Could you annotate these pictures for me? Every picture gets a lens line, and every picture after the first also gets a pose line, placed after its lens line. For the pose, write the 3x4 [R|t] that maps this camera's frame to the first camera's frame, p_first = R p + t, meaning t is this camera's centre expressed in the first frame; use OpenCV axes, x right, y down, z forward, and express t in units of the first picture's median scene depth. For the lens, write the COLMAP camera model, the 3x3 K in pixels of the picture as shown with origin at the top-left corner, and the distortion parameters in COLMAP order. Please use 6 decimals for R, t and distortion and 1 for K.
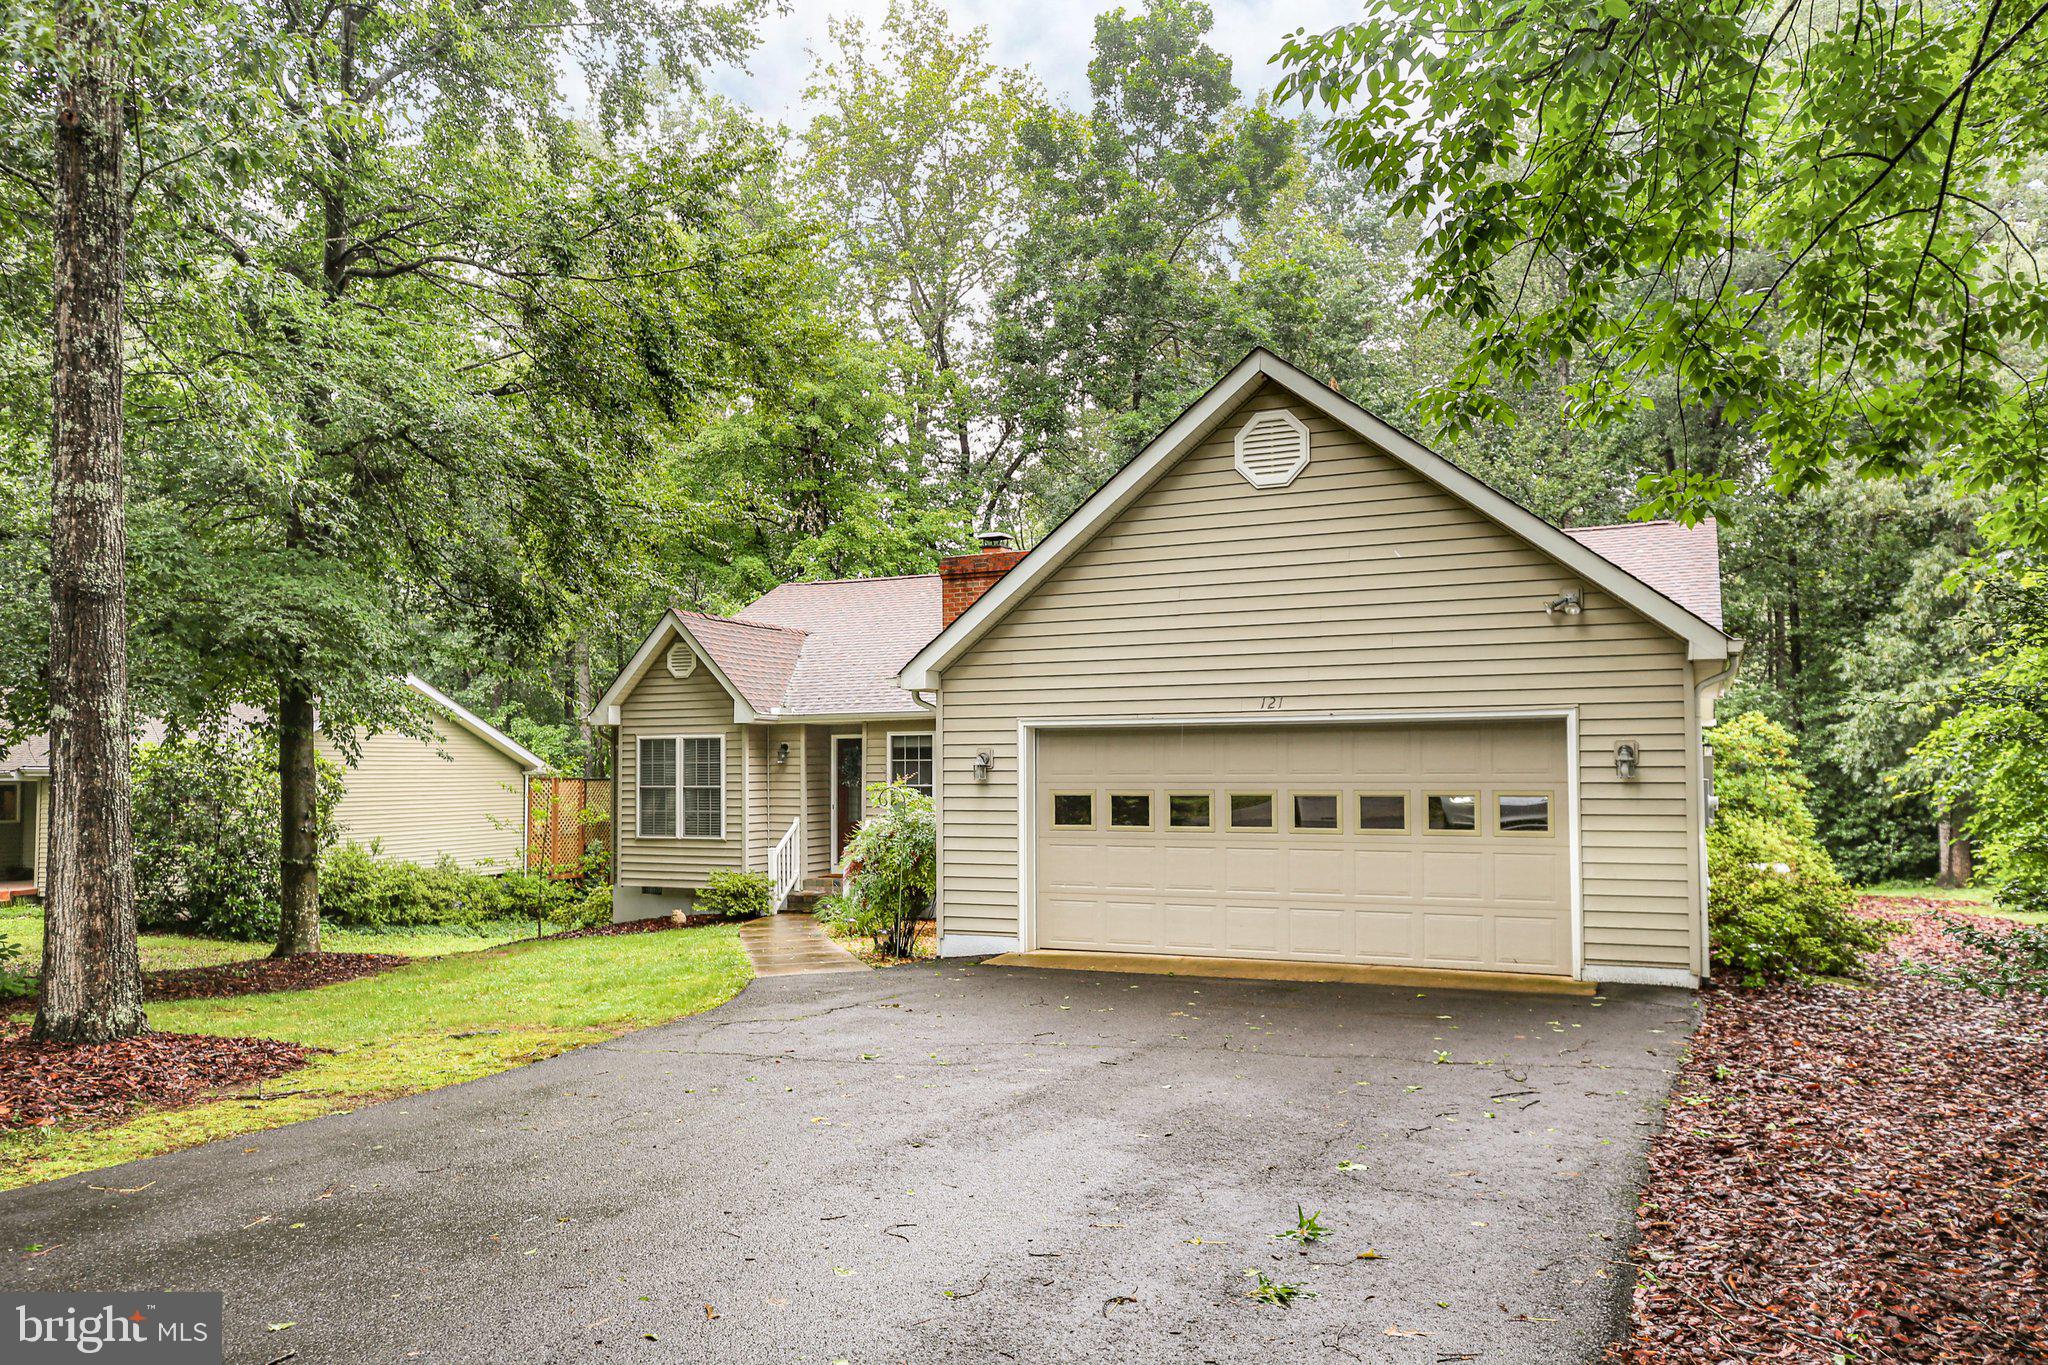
lens RADIAL K [[1360.1, 0, 1016.5], [0, 1360.1, 676.8], [0, 0, 1]] dist [-0.061643, -0.001042]
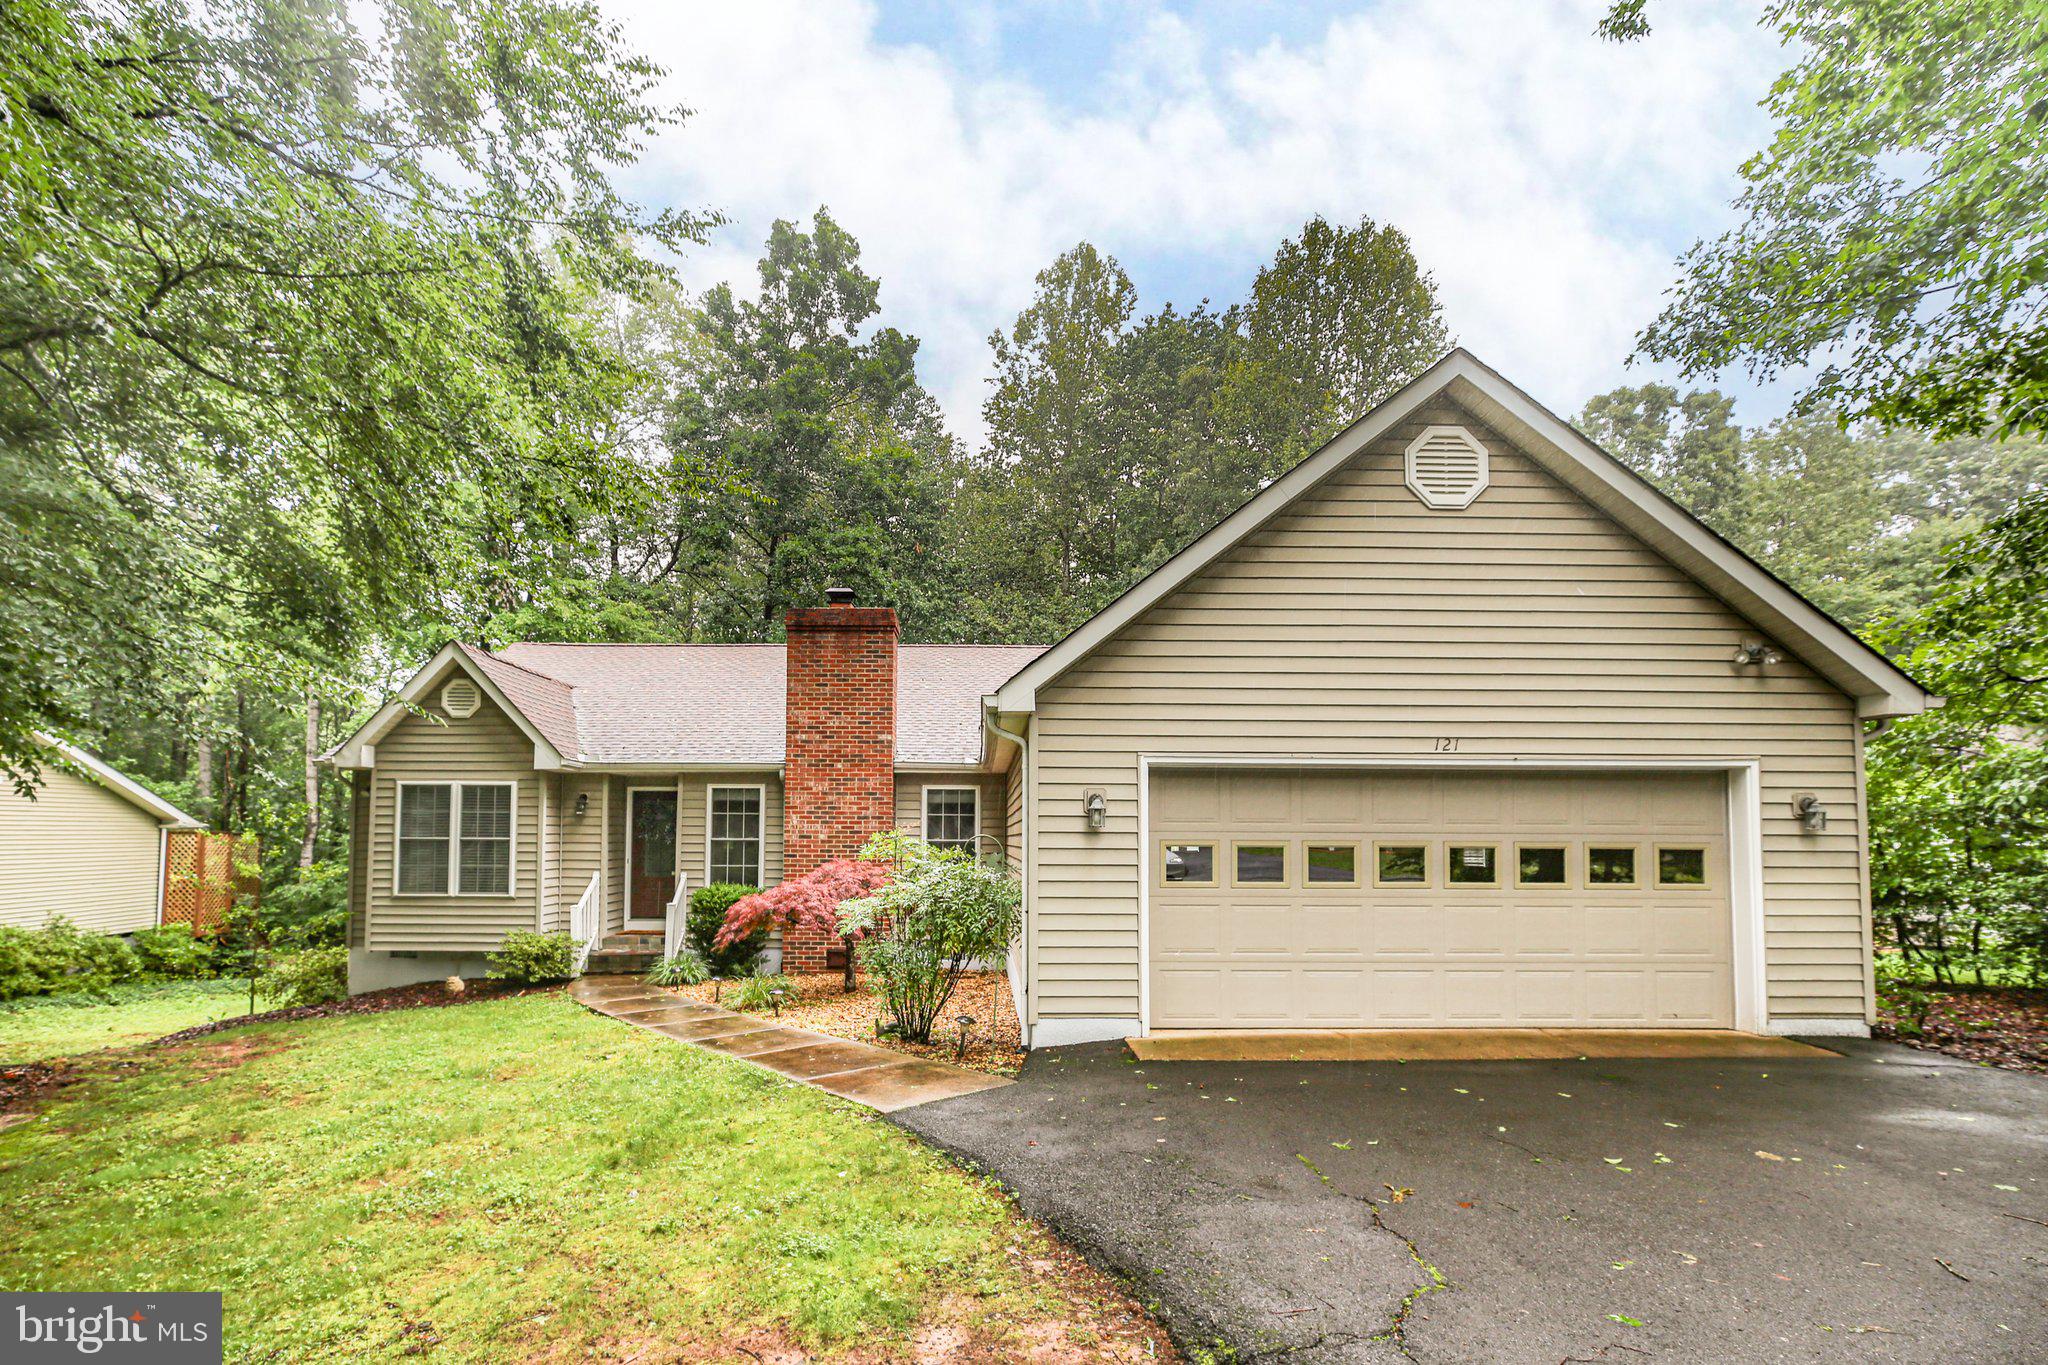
lens RADIAL K [[937.3, 0, 1010.2], [0, 937.3, 766.0], [0, 0, 1]] dist [-0.033895, 0.009488]
pose [[0.907293, 0.039755, 0.418616, -0.179602], [-0.037751, 0.999202, -0.013073, 0.028183], [-0.418802, -0.003942, 0.908069, 0.298495]]
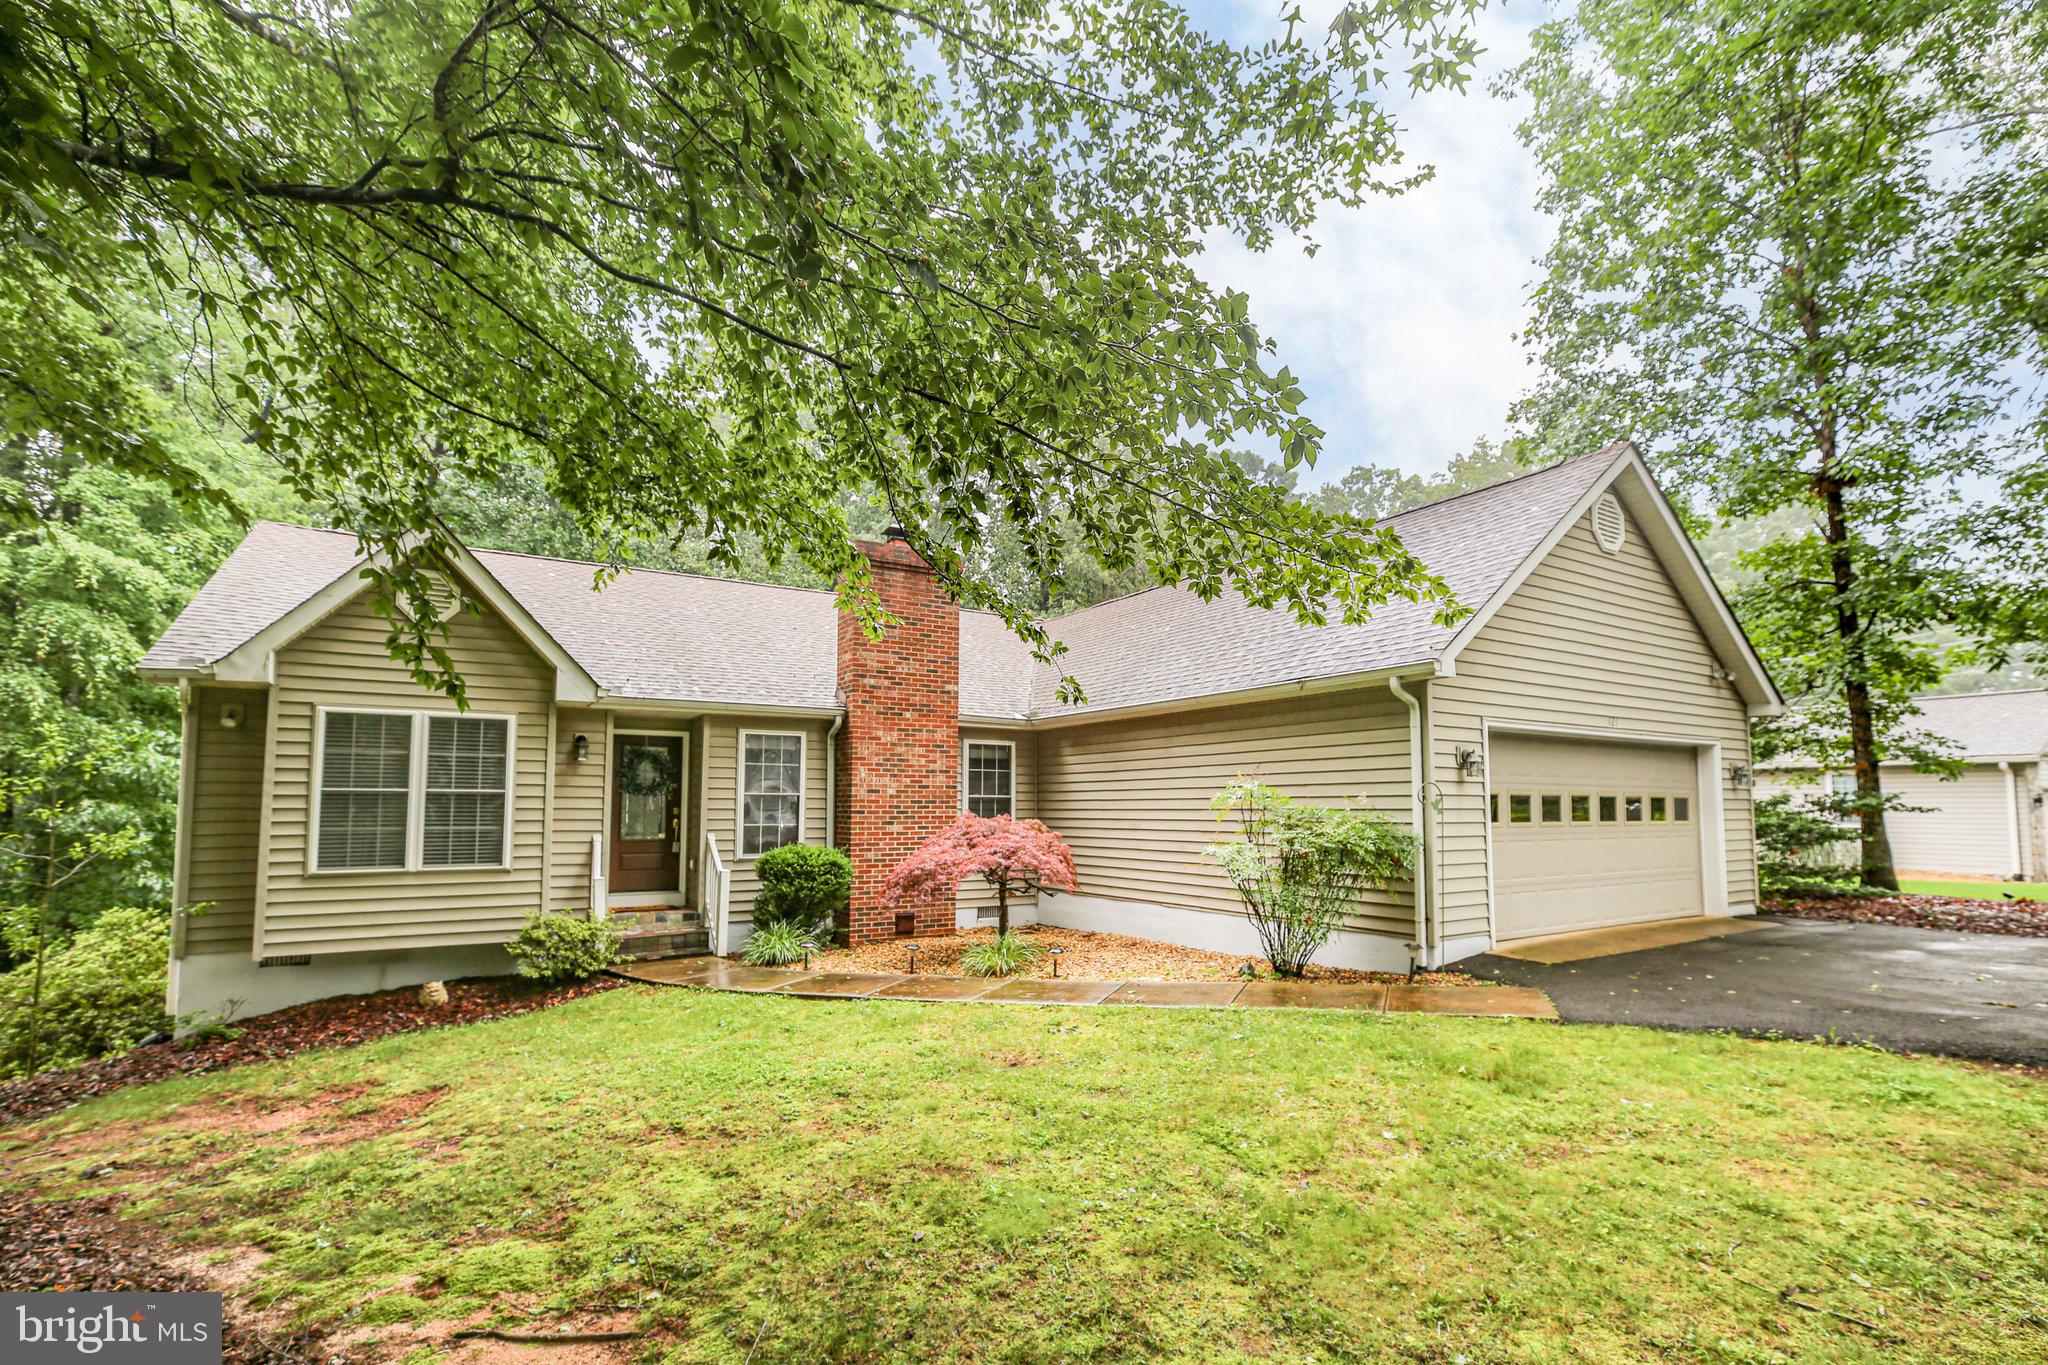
lens RADIAL K [[937.3, 0, 1040.8], [0, 937.3, 697.2], [0, 0, 1]] dist [-0.033895, 0.009488]
pose [[0.570612, 0.100457, 0.815052, -0.458176], [-0.063686, 0.994914, -0.078039, 0.053999], [-0.818747, -0.007377, 0.574108, 0.519870]]
